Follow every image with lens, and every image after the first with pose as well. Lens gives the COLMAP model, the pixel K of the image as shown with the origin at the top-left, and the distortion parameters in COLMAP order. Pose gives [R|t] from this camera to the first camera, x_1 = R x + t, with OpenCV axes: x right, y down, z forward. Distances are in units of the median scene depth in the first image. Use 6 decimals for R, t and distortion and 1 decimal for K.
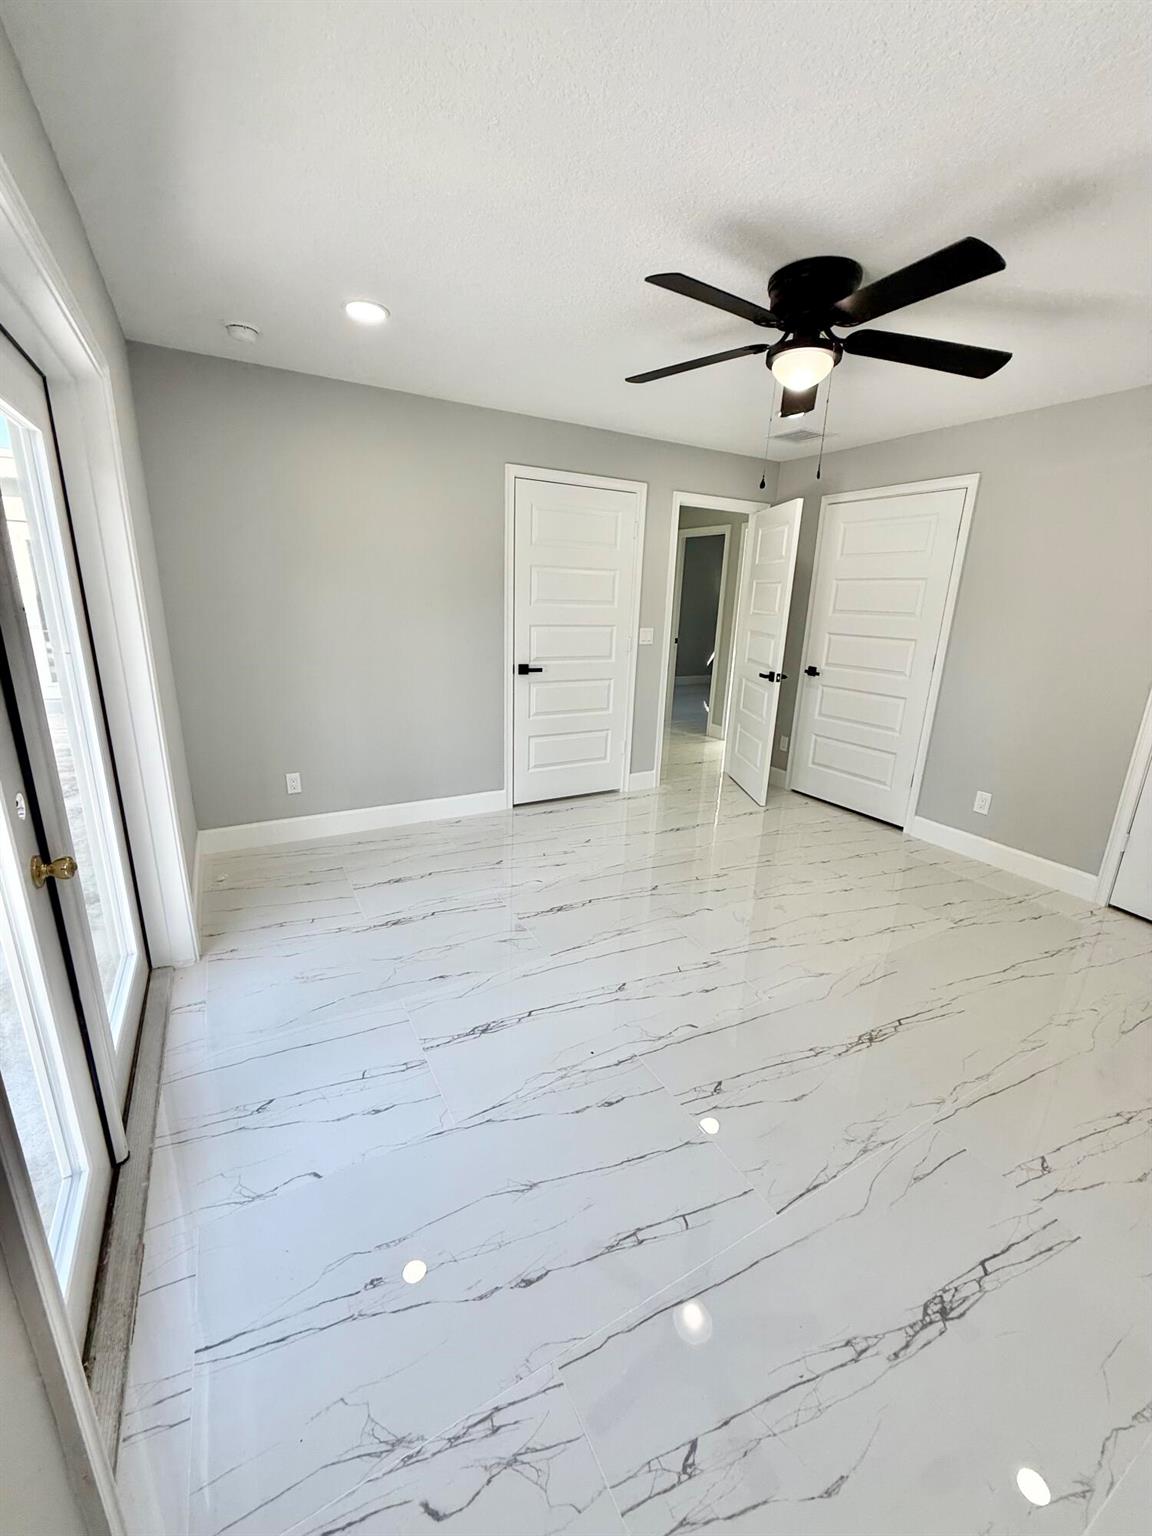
lens RADIAL K [[610.3, 0, 577.4], [0, 610.3, 773.3], [0, 0, 1]] dist [0.002292, -0.000347]
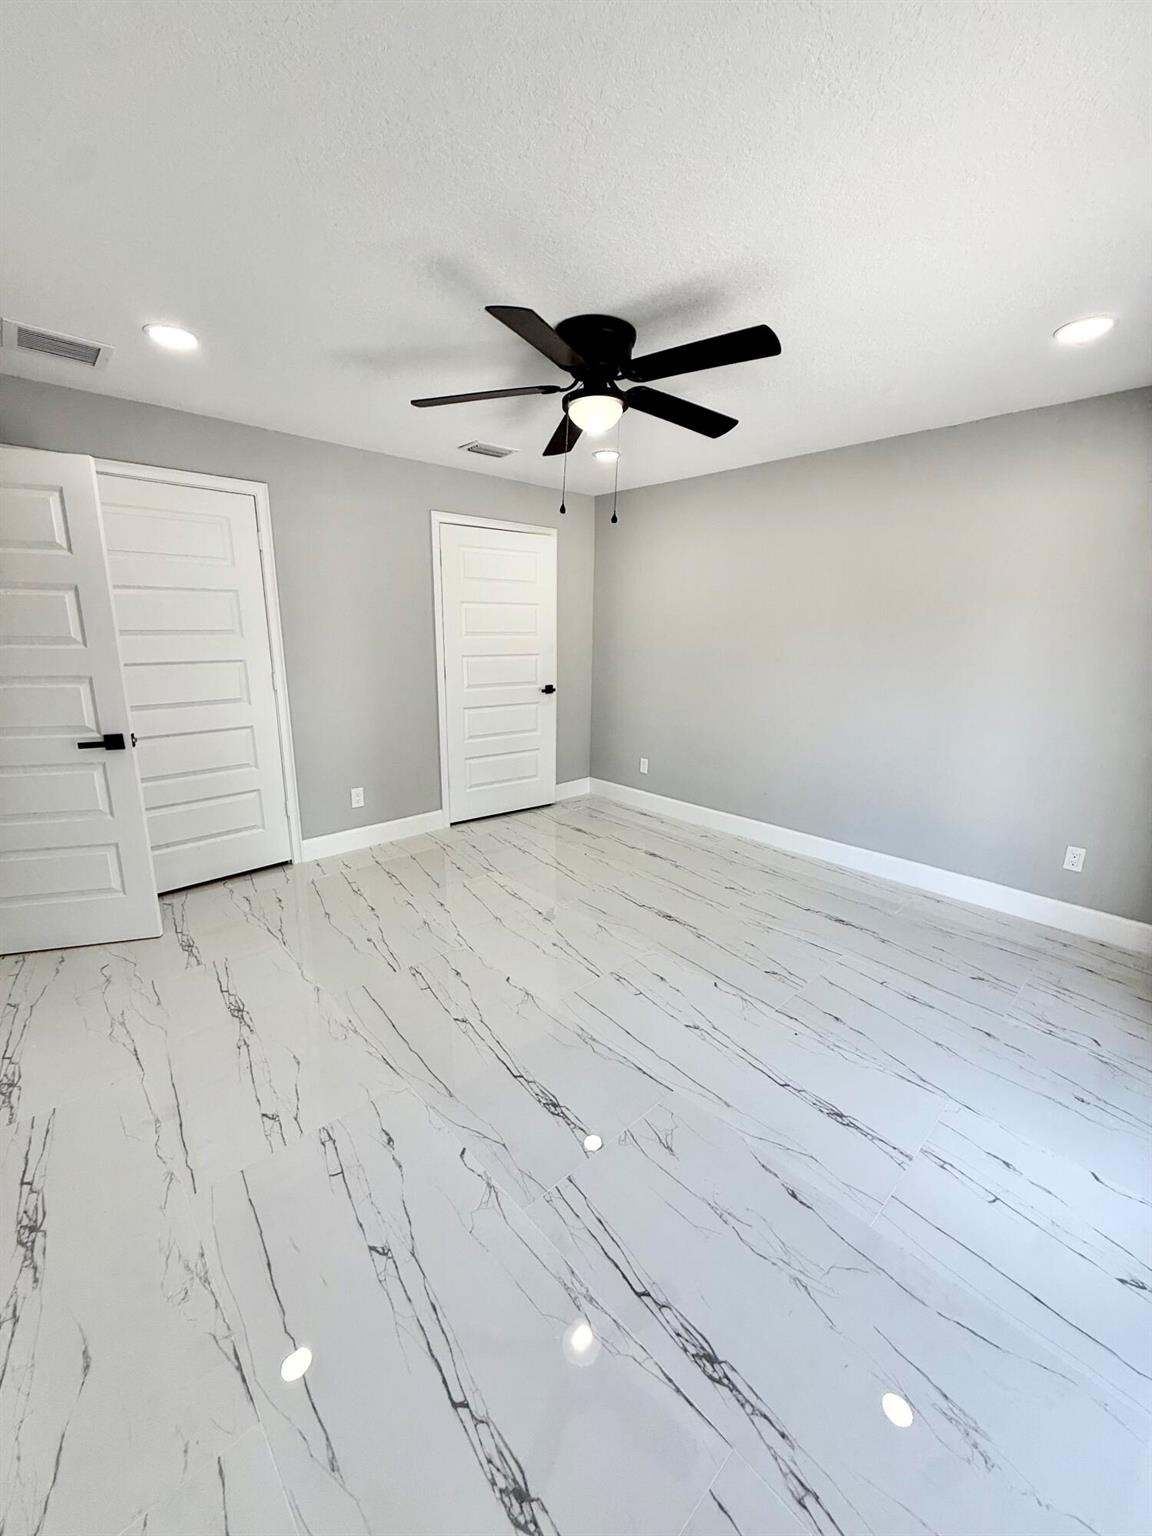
lens RADIAL K [[610.3, 0, 578.8], [0, 610.3, 751.9], [0, 0, 1]] dist [0.002292, -0.000347]
pose [[-0.242746, -0.228196, 0.942869, -0.447658], [0.257525, 0.921908, 0.289424, -0.240247], [-0.935283, 0.313069, -0.165023, 0.769431]]
